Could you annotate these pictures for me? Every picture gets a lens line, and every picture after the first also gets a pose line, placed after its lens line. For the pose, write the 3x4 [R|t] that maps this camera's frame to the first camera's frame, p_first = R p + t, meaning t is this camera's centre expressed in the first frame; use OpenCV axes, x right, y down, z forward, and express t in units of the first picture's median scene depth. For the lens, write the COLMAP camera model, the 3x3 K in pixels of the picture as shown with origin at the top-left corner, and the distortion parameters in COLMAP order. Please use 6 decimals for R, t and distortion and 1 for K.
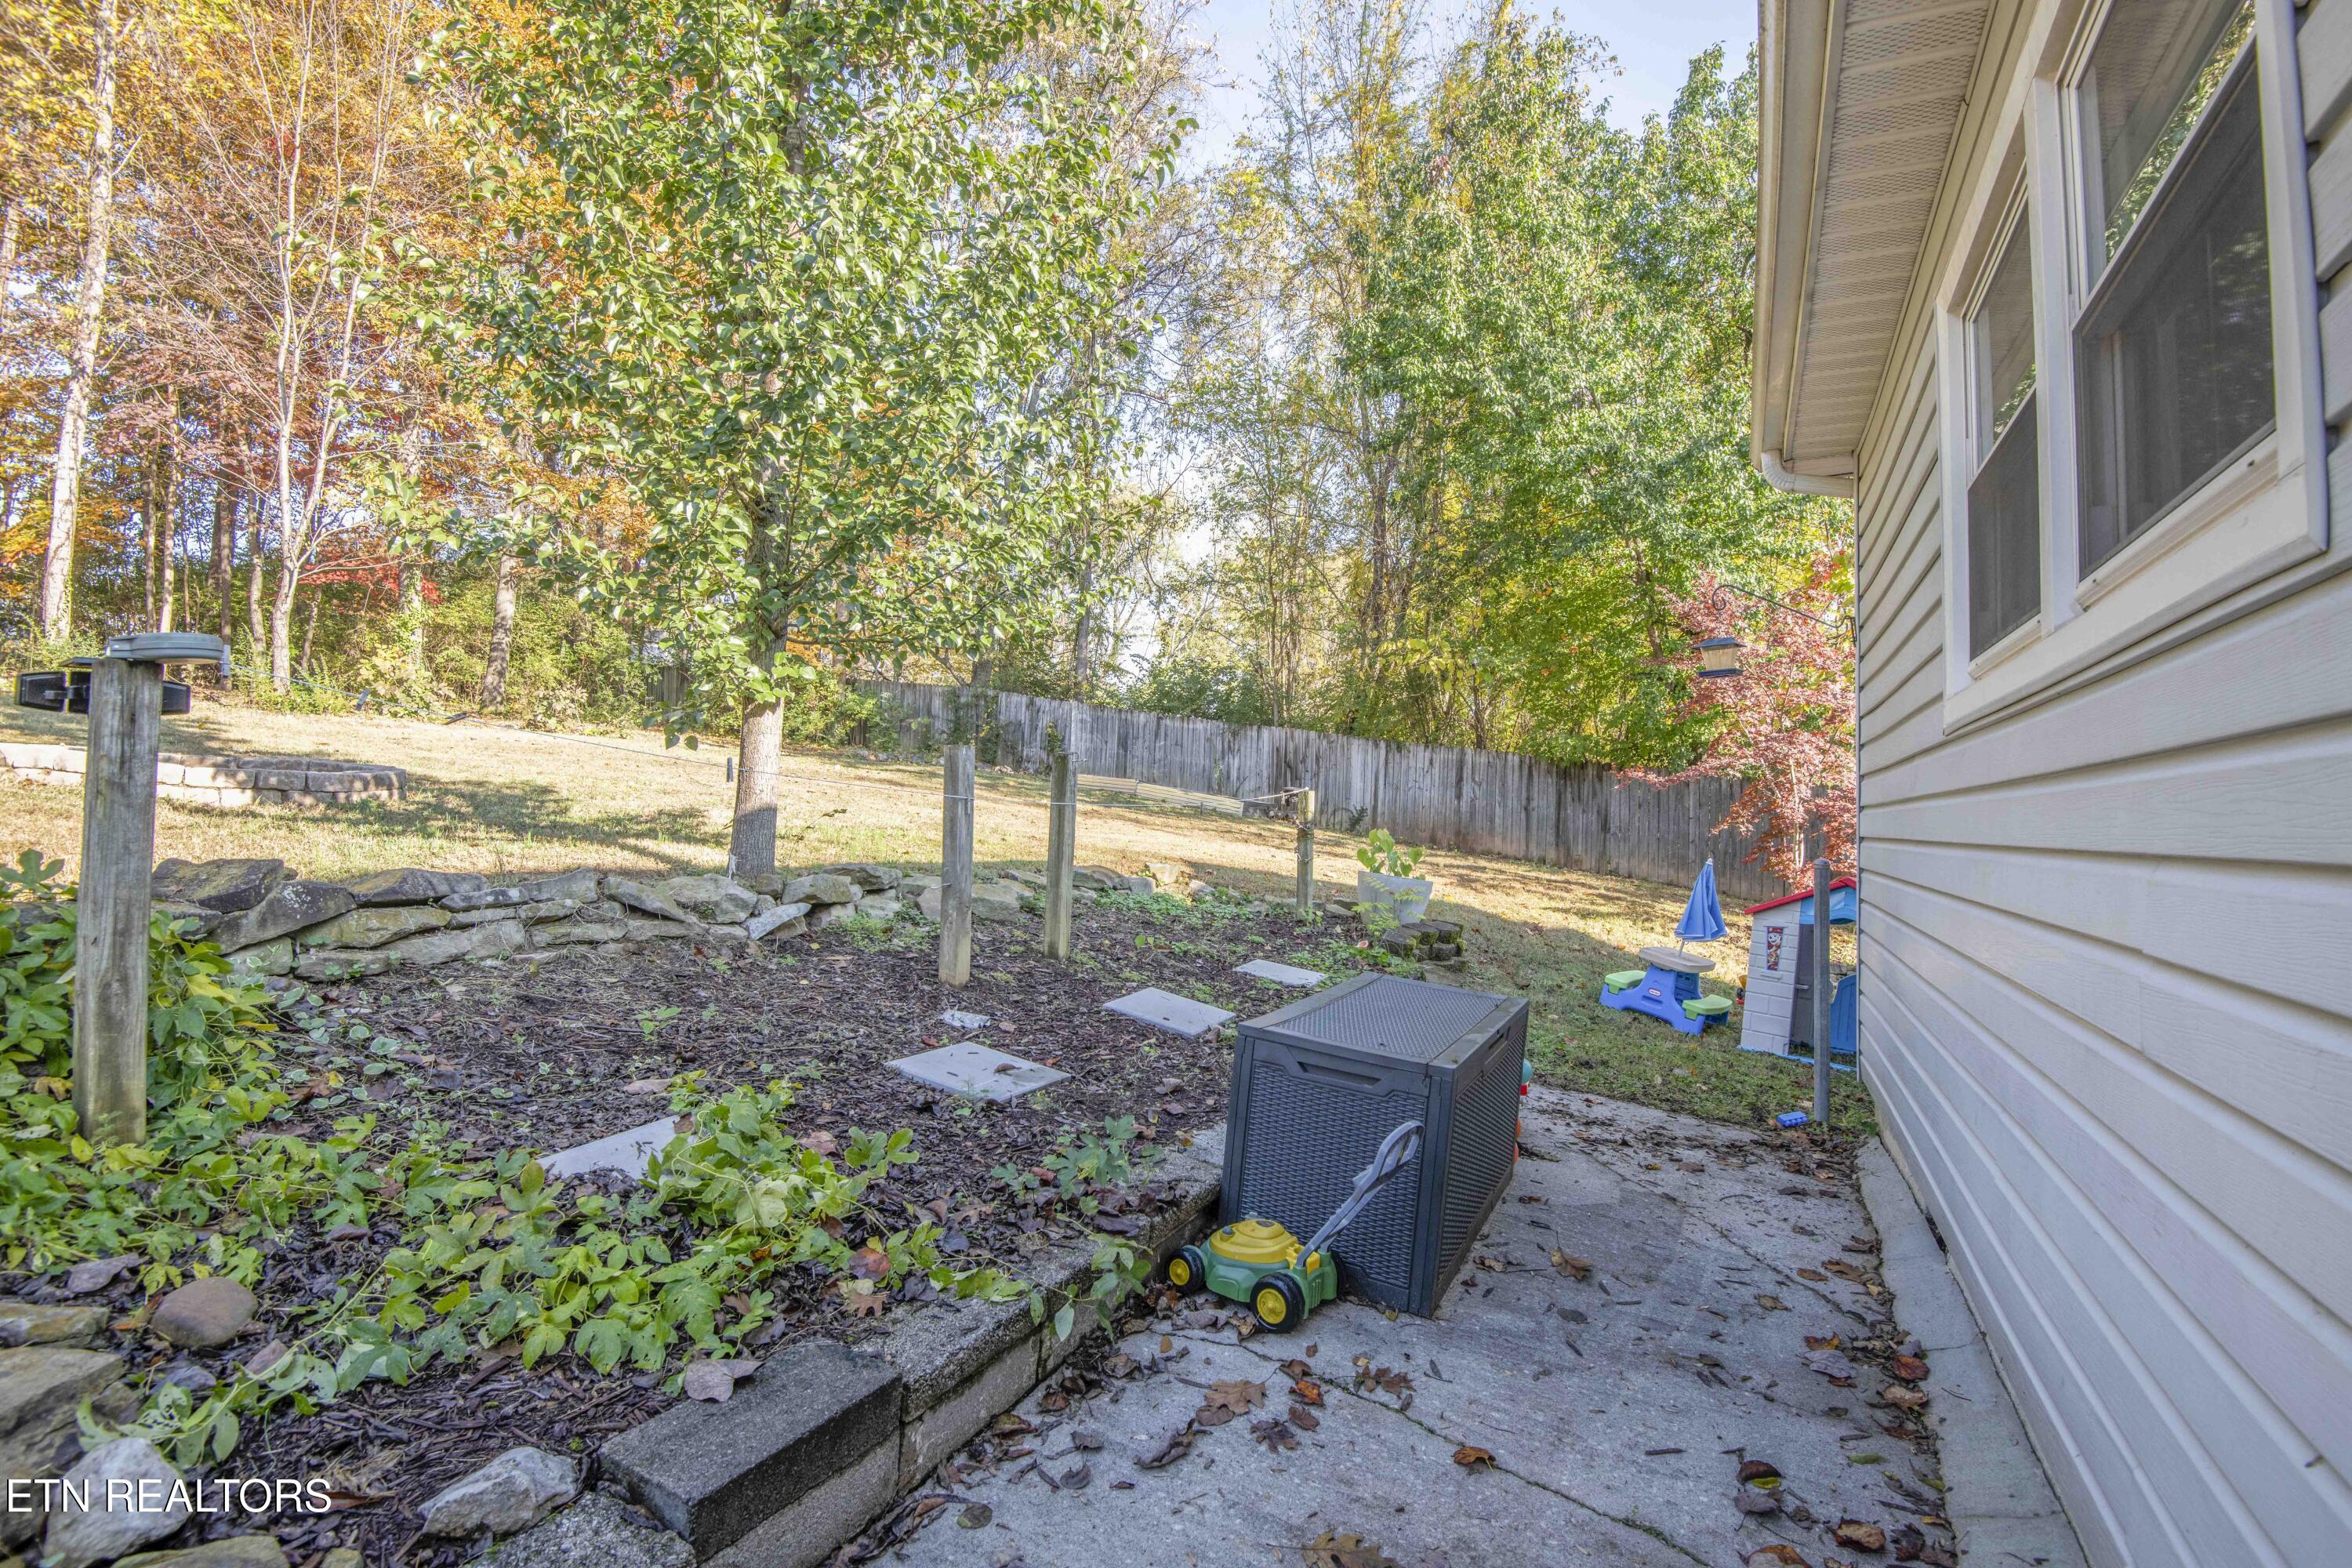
lens RADIAL K [[1091.8, 0, 1185.1], [0, 1091.8, 782.2], [0, 0, 1]] dist [-0.004492, -0.023575]
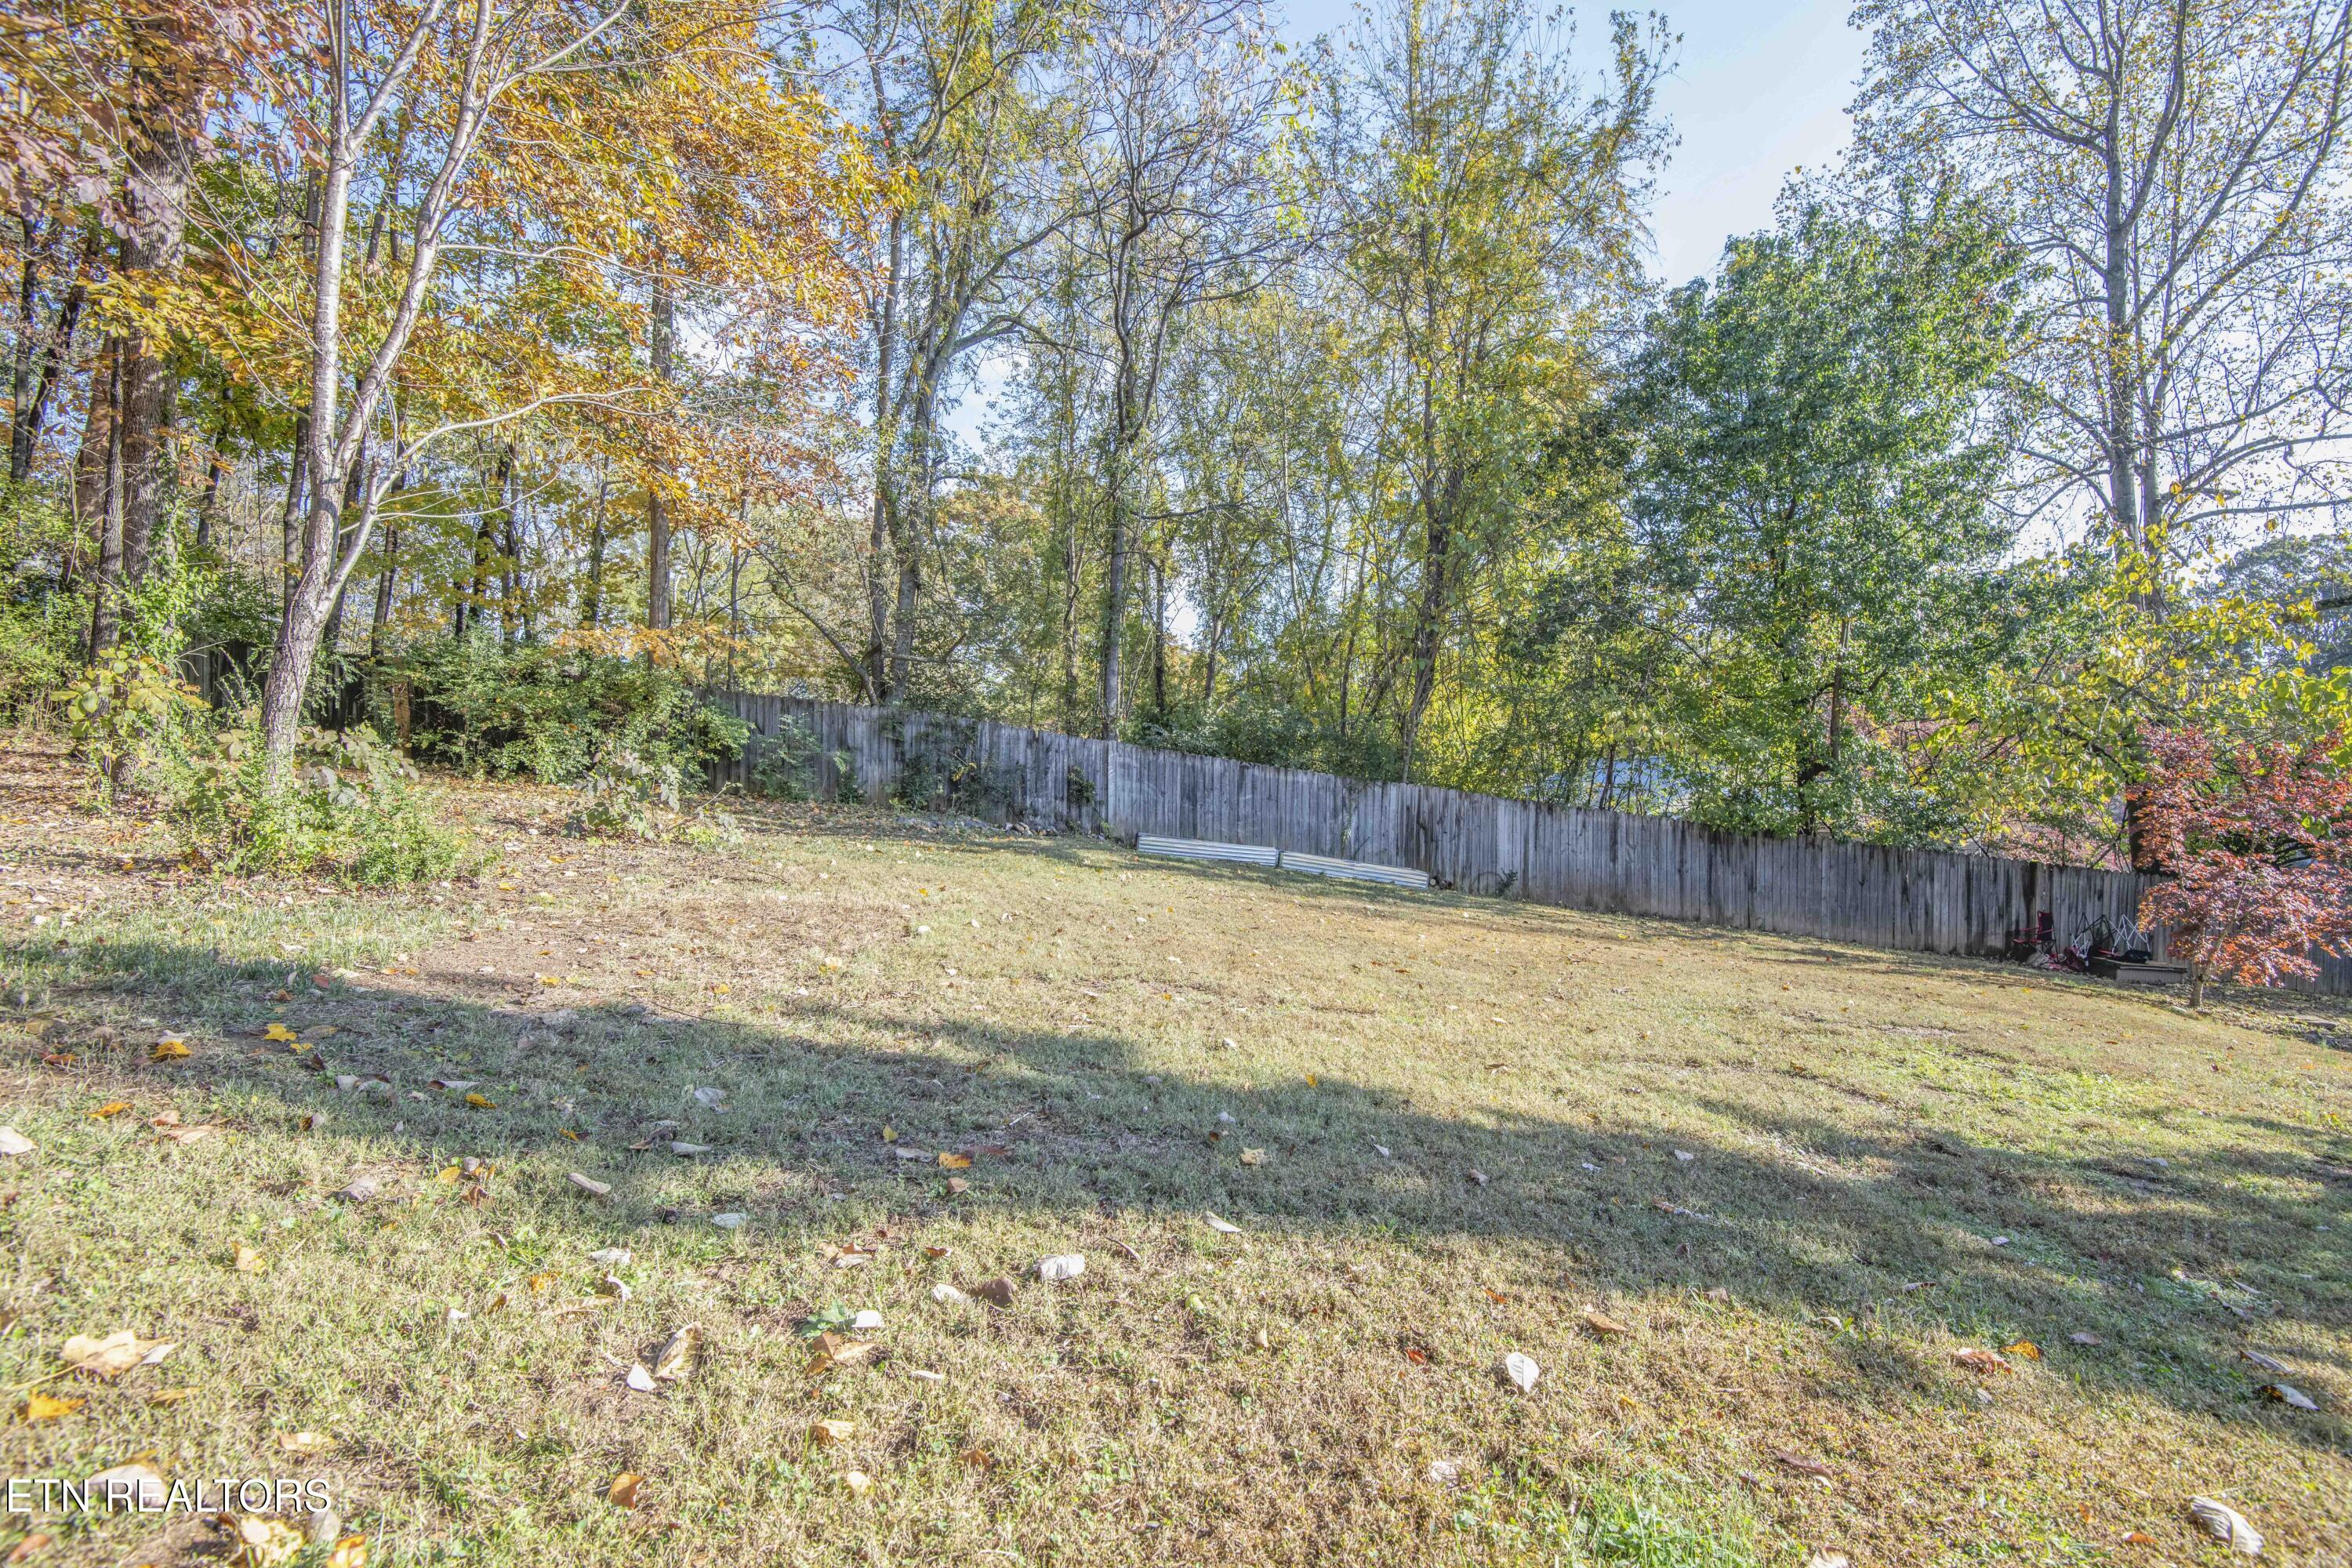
lens RADIAL K [[1091.8, 0, 1185.1], [0, 1091.8, 782.2], [0, 0, 1]] dist [-0.004492, -0.023575]
pose [[0.812920, -0.017083, 0.582125, -0.643308], [-0.006535, 0.999239, 0.038450, -0.091538], [-0.582339, -0.035061, 0.812190, 0.375222]]
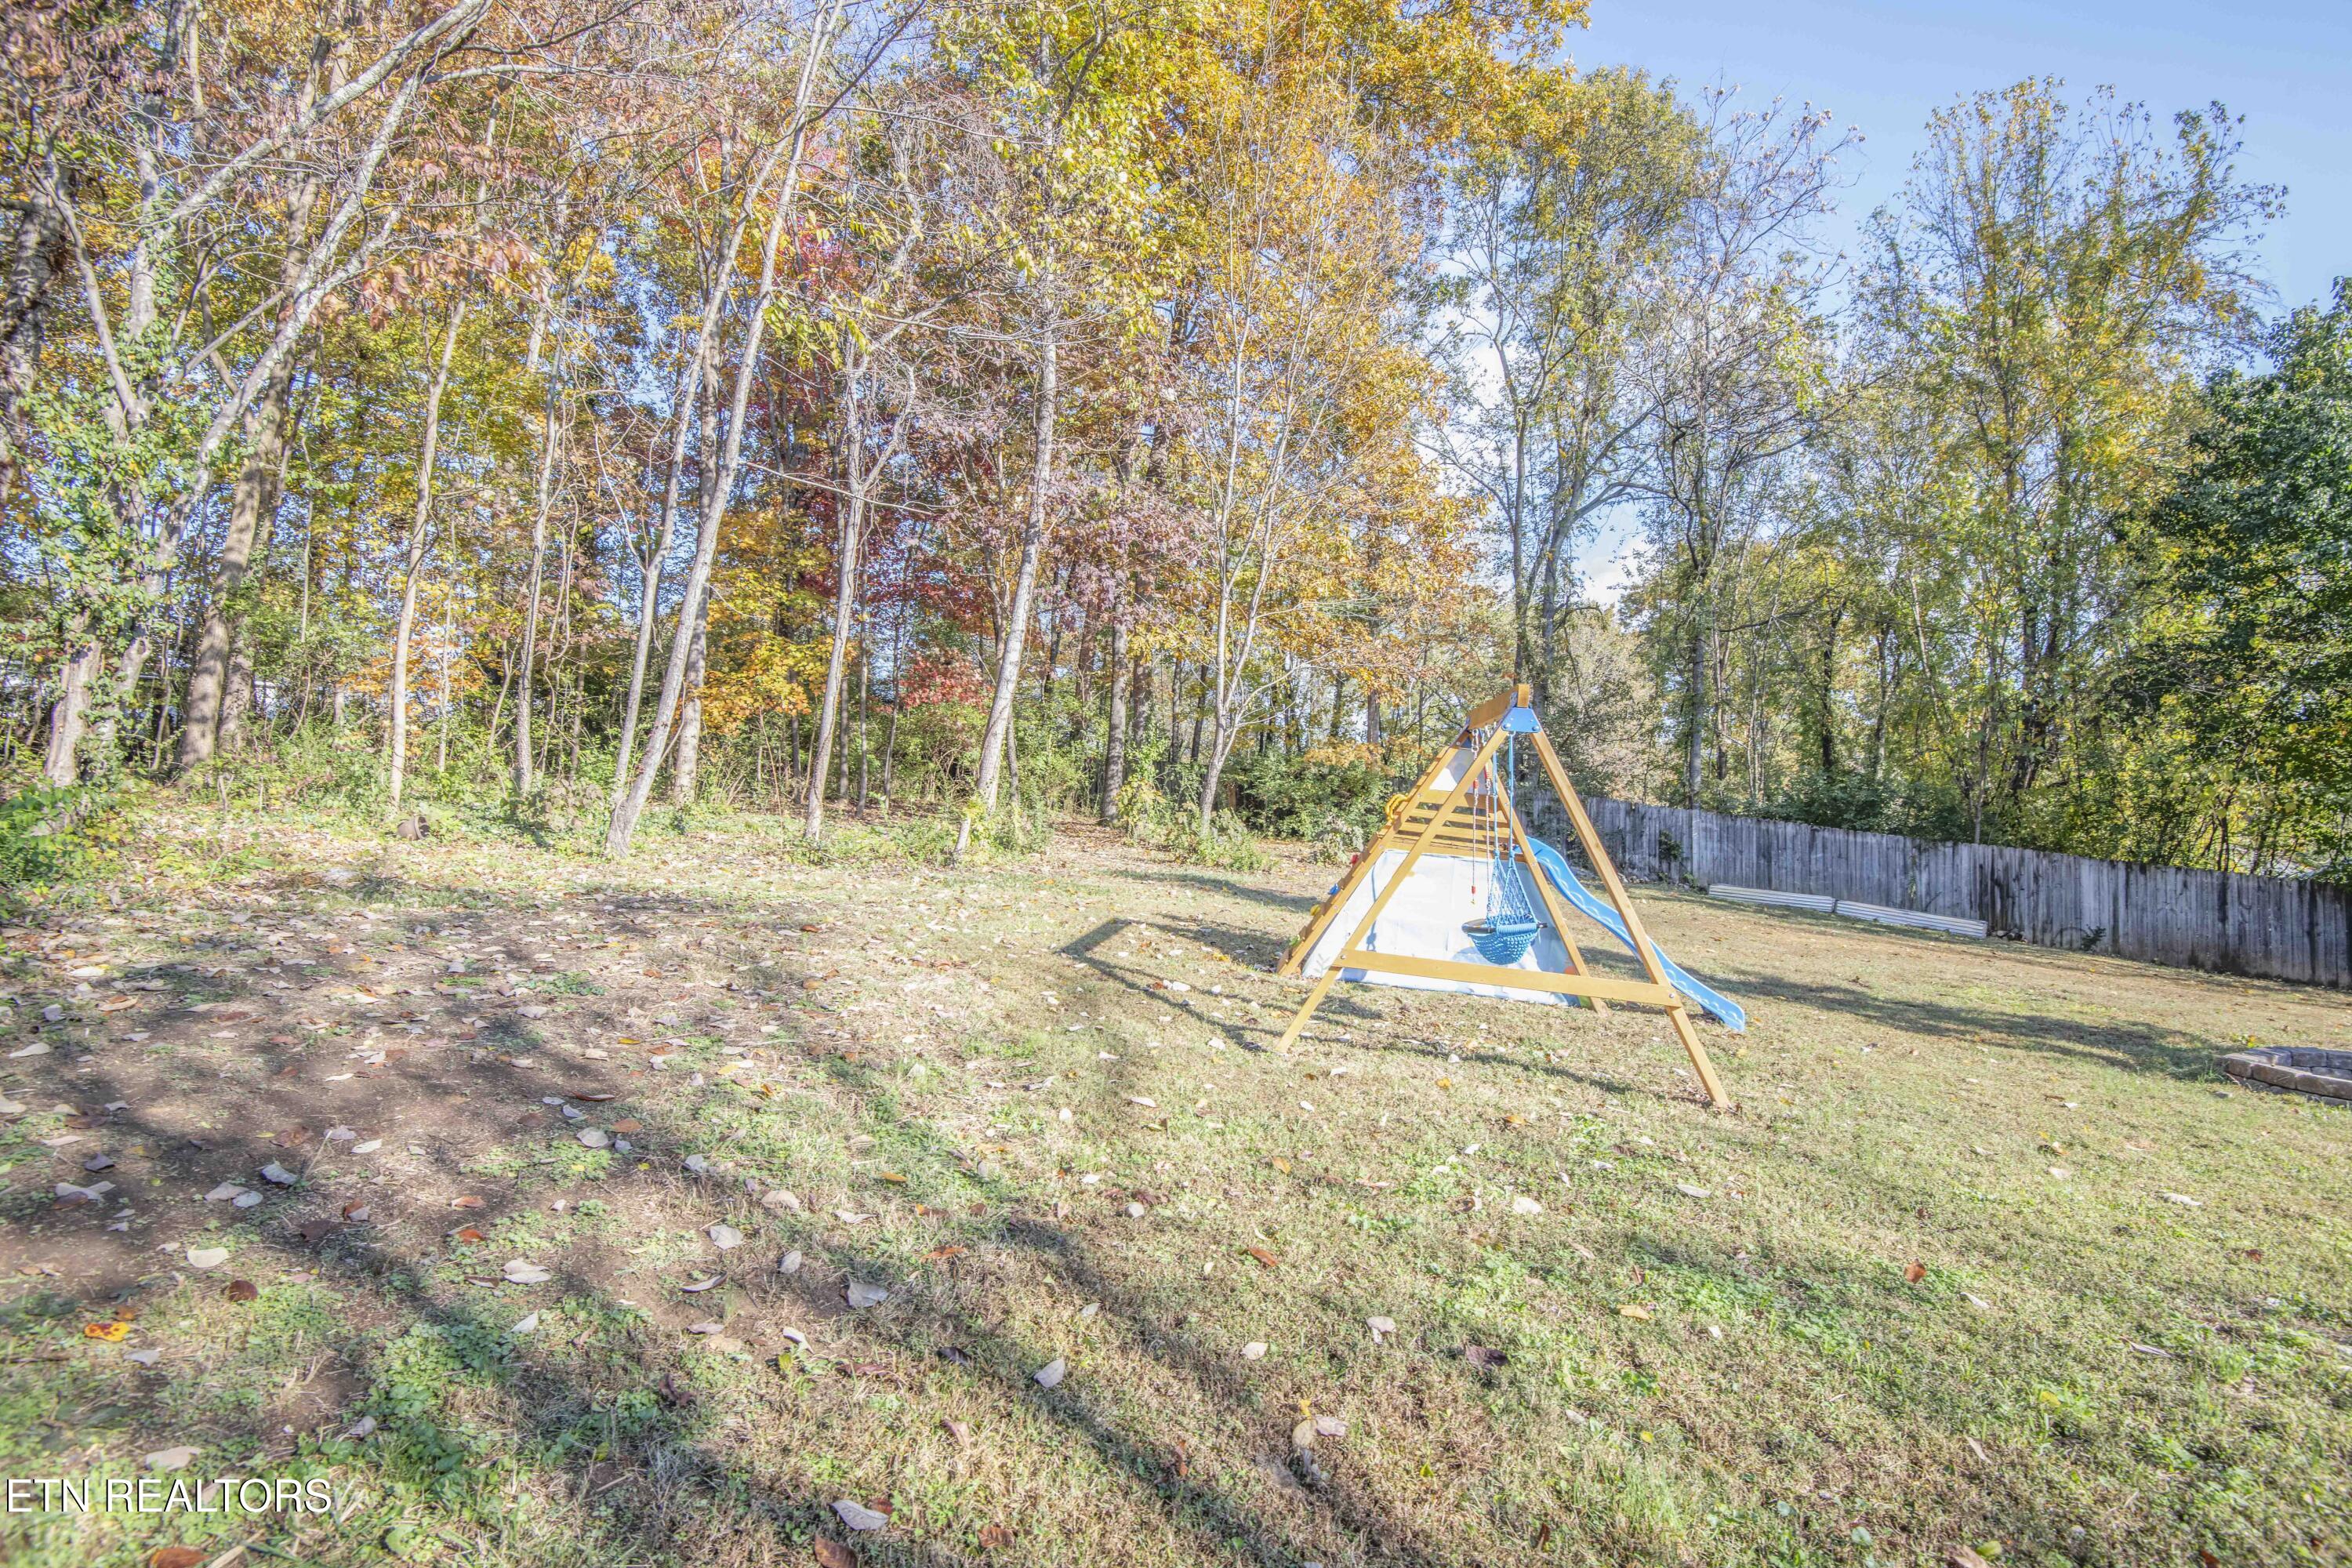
lens RADIAL K [[1091.8, 0, 1185.1], [0, 1091.8, 782.2], [0, 0, 1]] dist [-0.004492, -0.023575]
pose [[0.999313, -0.010510, -0.035539, -0.660448], [0.009494, 0.999545, -0.028631, -0.092038], [0.035824, 0.028274, 0.998958, -0.048180]]
